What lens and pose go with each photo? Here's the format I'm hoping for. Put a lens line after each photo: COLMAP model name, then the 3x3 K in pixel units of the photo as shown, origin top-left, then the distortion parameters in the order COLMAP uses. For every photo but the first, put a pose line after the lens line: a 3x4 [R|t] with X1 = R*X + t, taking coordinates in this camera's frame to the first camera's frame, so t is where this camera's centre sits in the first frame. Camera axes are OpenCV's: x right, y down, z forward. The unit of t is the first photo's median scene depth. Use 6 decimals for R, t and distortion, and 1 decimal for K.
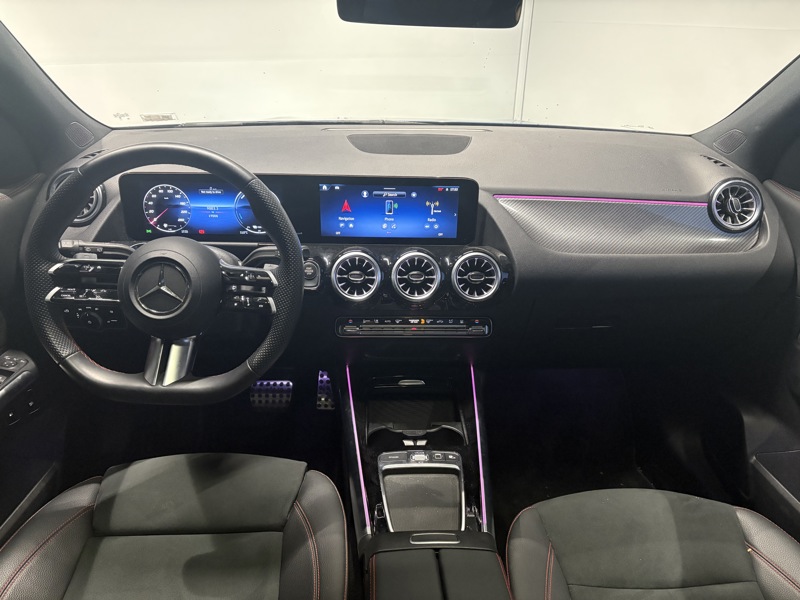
lens RADIAL K [[595.4, 0, 400.0], [0, 595.4, 300.0], [0, 0, 1]] dist [0.074194, -0.078160]
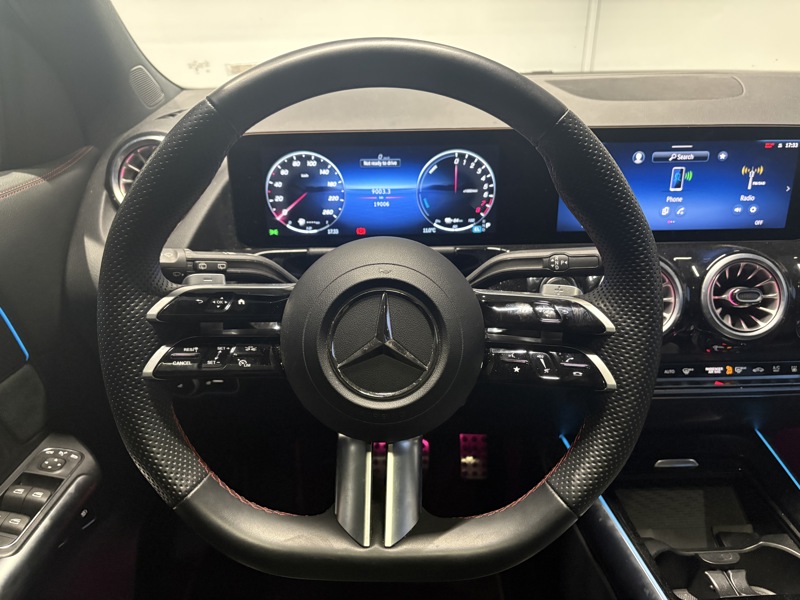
lens RADIAL K [[595.4, 0, 400.0], [0, 595.4, 300.0], [0, 0, 1]] dist [0.074194, -0.078160]
pose [[0.999605, -0.024857, -0.013148, -0.289405], [0.024776, 0.999673, -0.006293, -0.039544], [0.013300, 0.005965, 0.999894, 0.406145]]
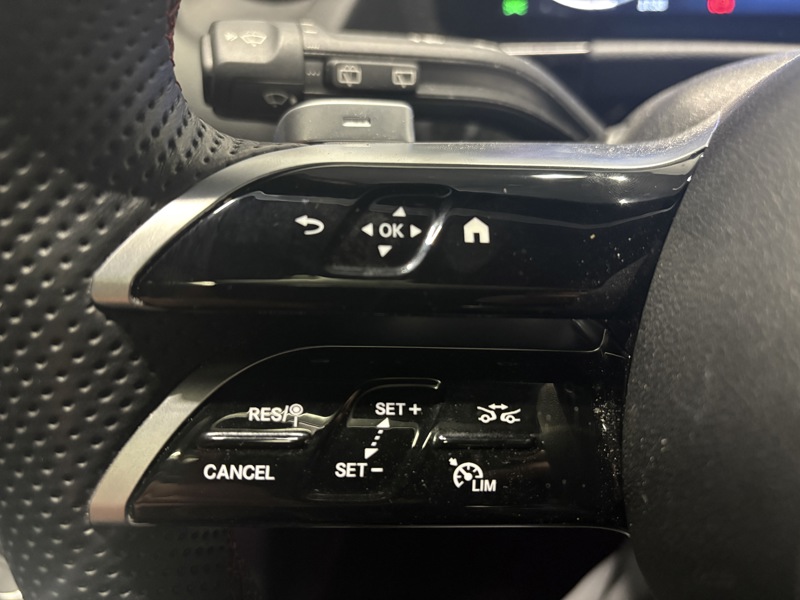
lens RADIAL K [[665.2, 0, 400.0], [0, 665.2, 300.0], [0, 0, 1]] dist [0.001216, -0.000271]
pose [[0.954045, 0.090835, -0.285563, -0.380481], [-0.019517, 0.969763, 0.243267, -0.058244], [0.299026, -0.226515, 0.926971, 0.698408]]
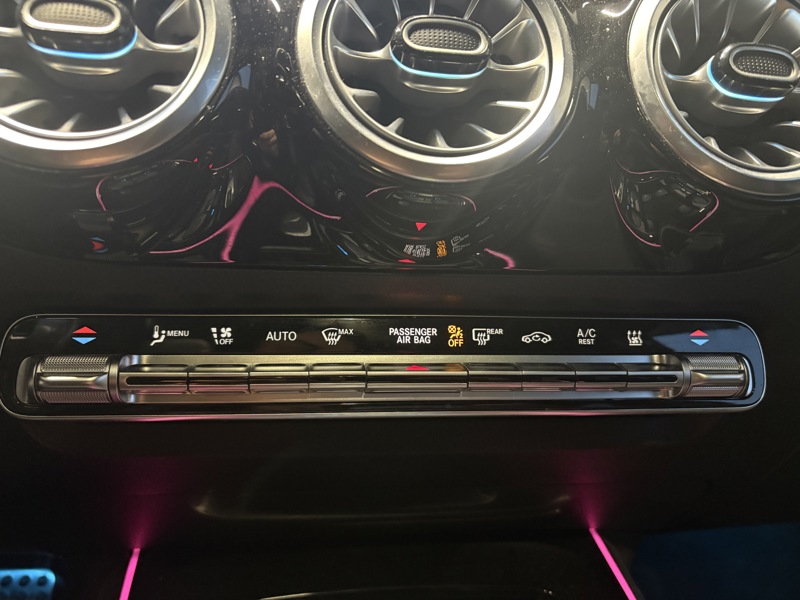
lens RADIAL K [[595.4, 0, 400.0], [0, 595.4, 300.0], [0, 0, 1]] dist [0.074194, -0.078160]
pose [[0.995296, 0.003377, 0.096823, -0.000846], [0.015357, 0.981257, -0.192090, 0.065048], [-0.095657, 0.192673, 0.976589, 0.825272]]
